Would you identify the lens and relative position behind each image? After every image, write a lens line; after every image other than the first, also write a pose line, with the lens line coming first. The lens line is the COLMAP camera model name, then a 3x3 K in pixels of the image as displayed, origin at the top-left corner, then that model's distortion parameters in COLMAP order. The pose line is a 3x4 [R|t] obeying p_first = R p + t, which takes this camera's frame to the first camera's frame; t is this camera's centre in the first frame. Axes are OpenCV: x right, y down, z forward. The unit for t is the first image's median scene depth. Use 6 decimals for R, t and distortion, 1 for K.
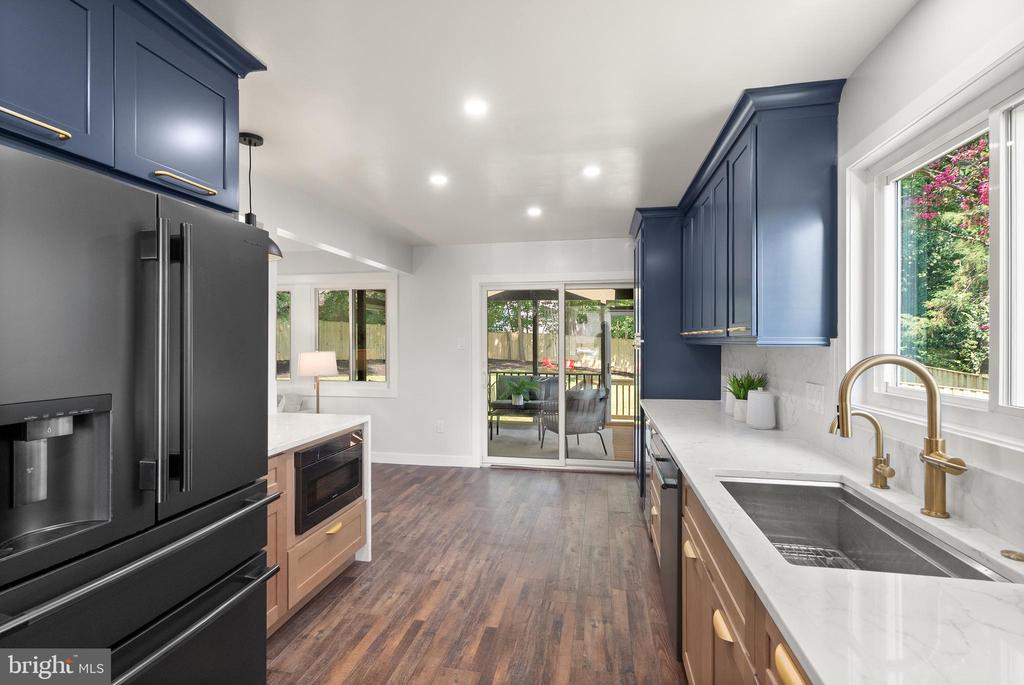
lens RADIAL K [[472.0, 0, 508.0], [0, 472.0, 336.6], [0, 0, 1]] dist [-0.001063, -0.000100]
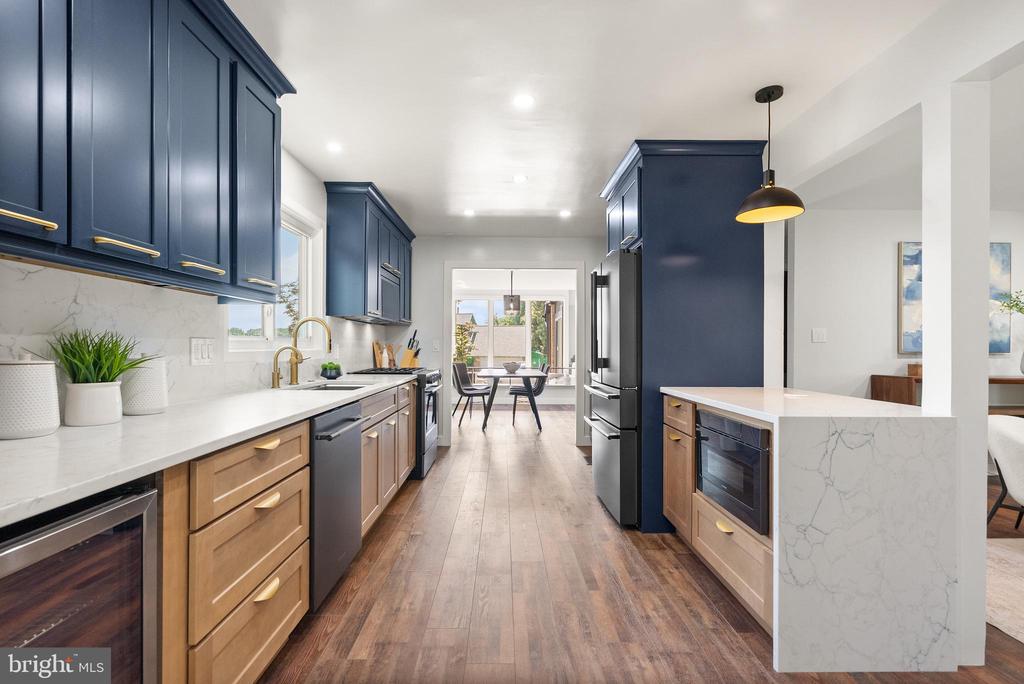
lens RADIAL K [[466.1, 0, 491.9], [0, 466.1, 343.6], [0, 0, 1]] dist [-0.000972, 0.000176]
pose [[-0.985490, -0.004861, -0.169663, 0.168188], [-0.002238, 0.999875, -0.015652, 0.106028], [0.169718, -0.015045, -0.985378, 1.764124]]
